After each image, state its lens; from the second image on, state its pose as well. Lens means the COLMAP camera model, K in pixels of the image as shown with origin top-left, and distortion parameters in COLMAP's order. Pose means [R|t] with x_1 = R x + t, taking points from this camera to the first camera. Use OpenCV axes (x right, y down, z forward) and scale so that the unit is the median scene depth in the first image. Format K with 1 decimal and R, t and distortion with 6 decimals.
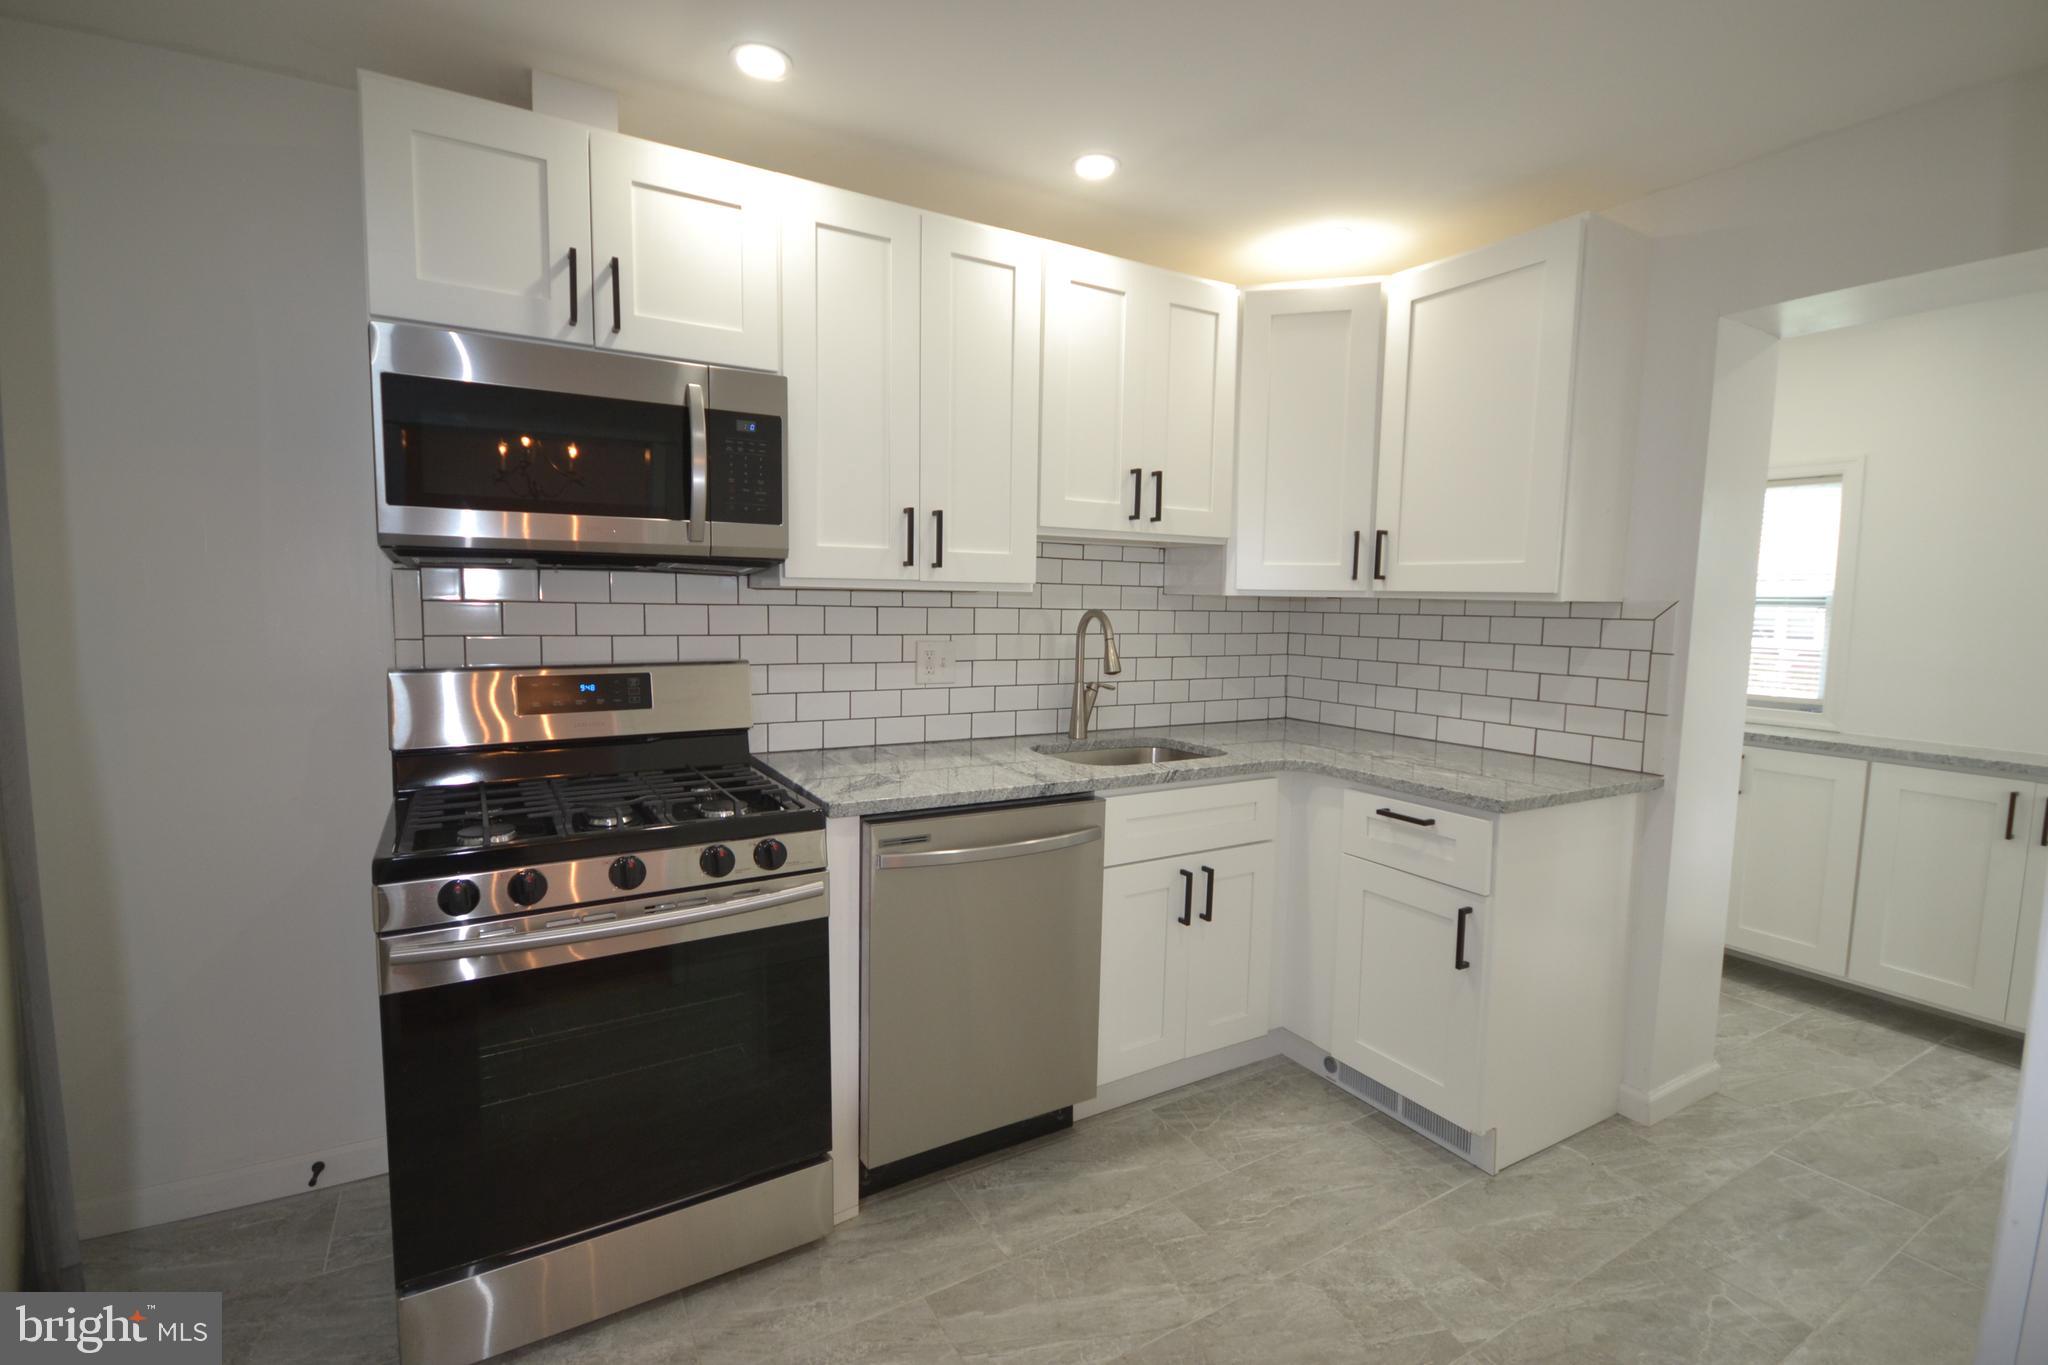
lens RADIAL K [[914.6, 0, 1006.0], [0, 914.6, 676.9], [0, 0, 1]] dist [-0.004208, 0.000375]
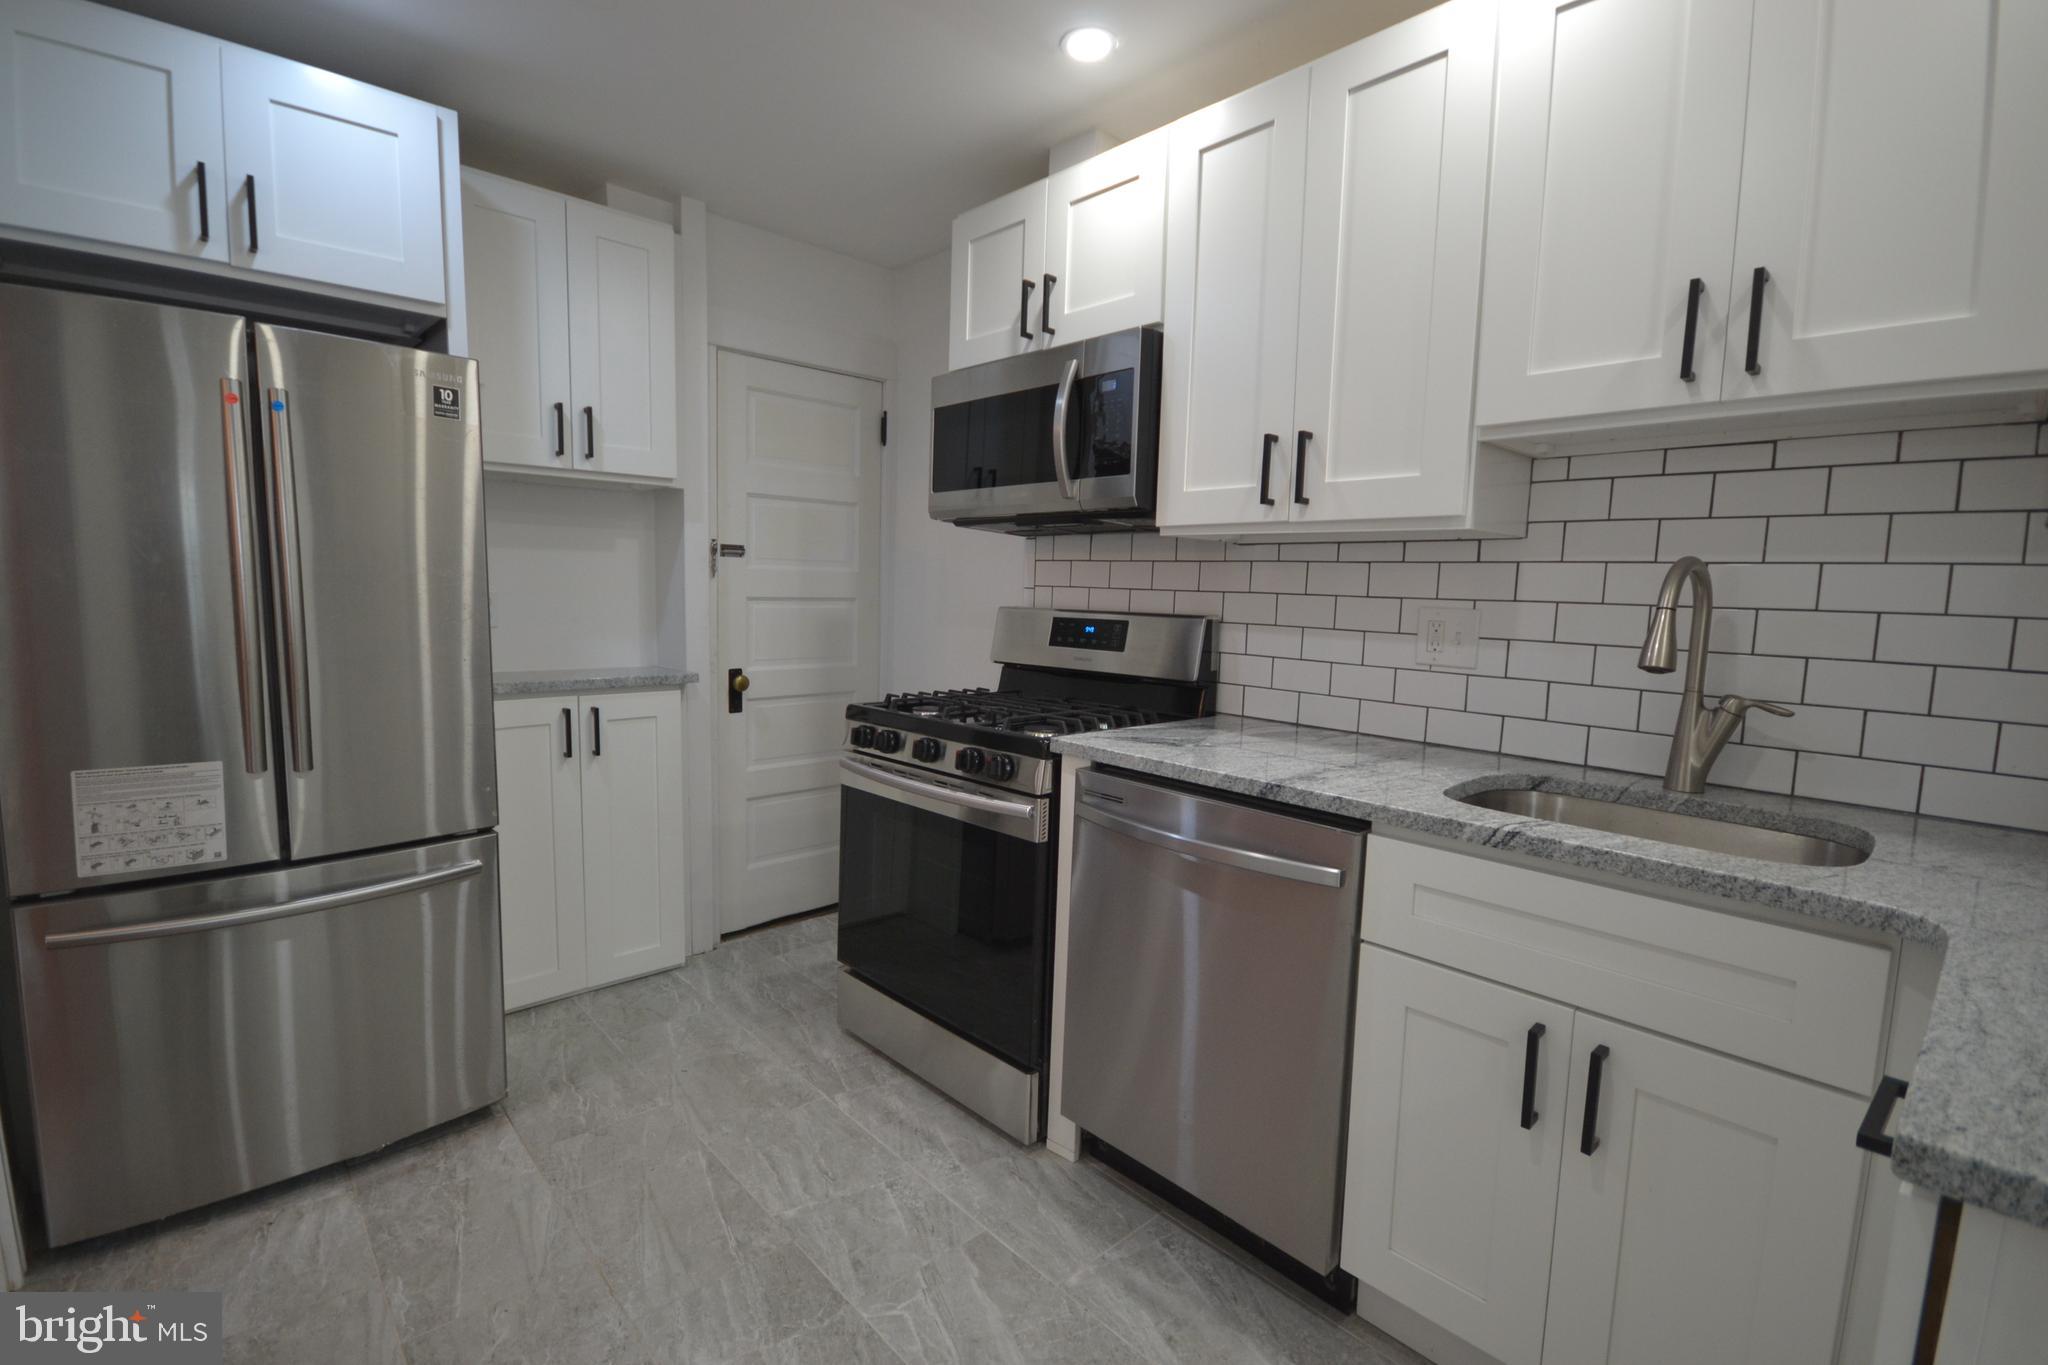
lens RADIAL K [[918.2, 0, 1009.1], [0, 918.2, 677.5], [0, 0, 1]] dist [0.014348, -0.016276]
pose [[0.213479, 0.088808, -0.972903, 0.689885], [-0.105614, 0.992121, 0.067388, 0.004254], [0.971222, 0.088366, 0.221176, 0.608234]]
